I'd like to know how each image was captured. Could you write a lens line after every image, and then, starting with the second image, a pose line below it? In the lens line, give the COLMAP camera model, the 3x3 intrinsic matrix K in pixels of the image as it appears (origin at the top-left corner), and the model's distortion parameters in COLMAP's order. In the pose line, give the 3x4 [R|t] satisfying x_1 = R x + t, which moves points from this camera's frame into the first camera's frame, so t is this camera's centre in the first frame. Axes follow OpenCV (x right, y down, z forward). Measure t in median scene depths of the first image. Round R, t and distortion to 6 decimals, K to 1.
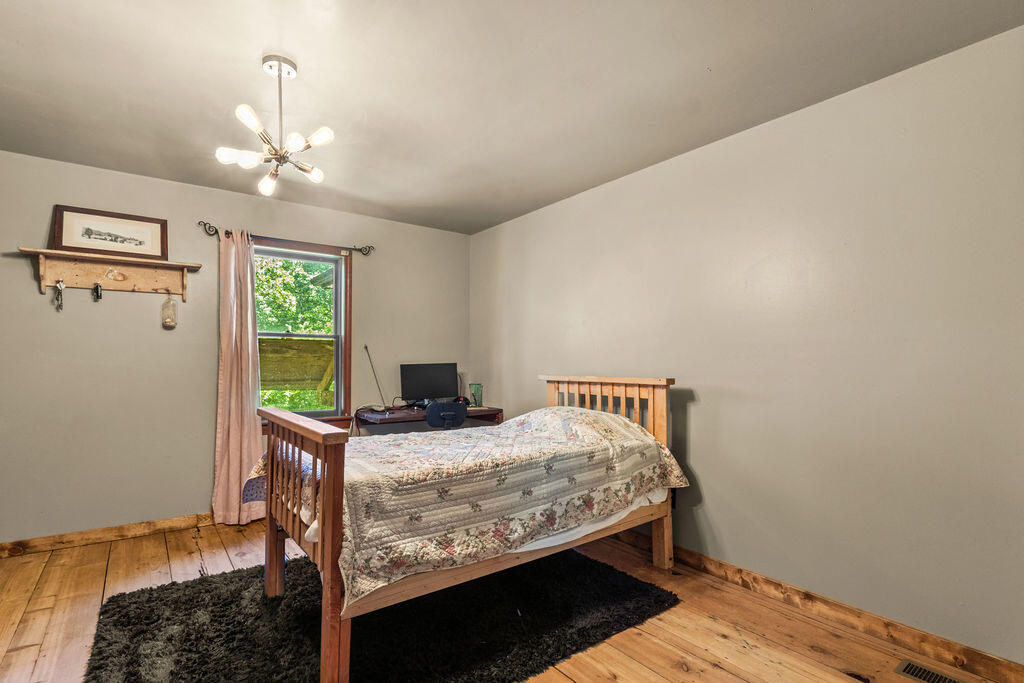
lens RADIAL K [[501.7, 0, 511.7], [0, 501.7, 344.4], [0, 0, 1]] dist [-0.000101, -0.003107]
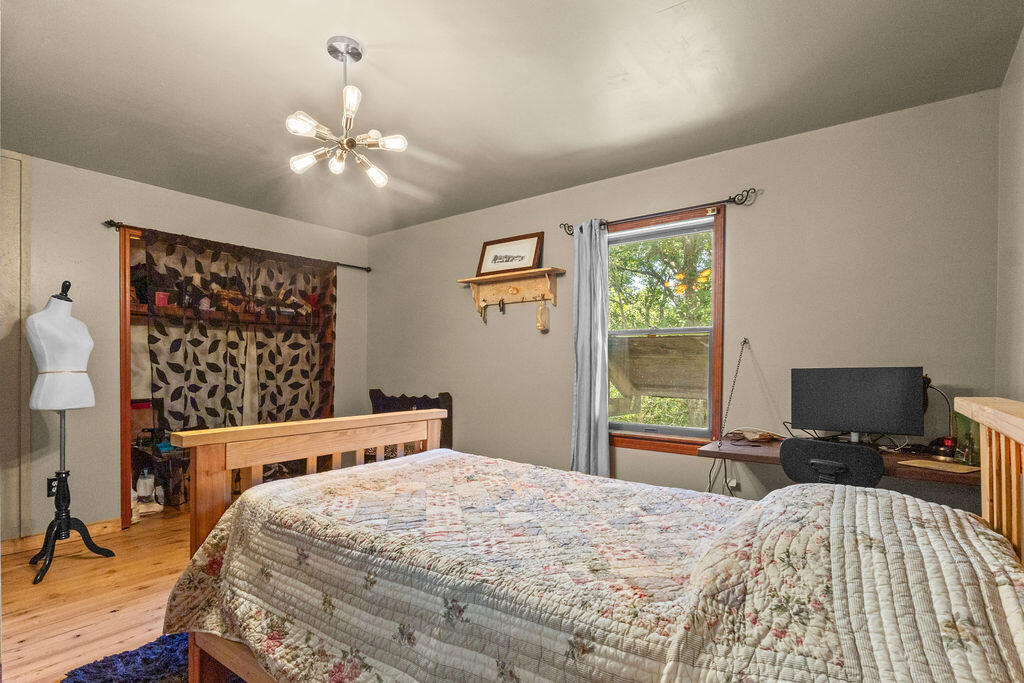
lens RADIAL K [[501.7, 0, 491.3], [0, 501.7, 362.0], [0, 0, 1]] dist [-0.000101, -0.003107]
pose [[0.278047, -0.005908, -0.960549, 0.333041], [0.024978, 0.999687, 0.001081, 0.029148], [0.960243, -0.024293, 0.278108, 0.632336]]
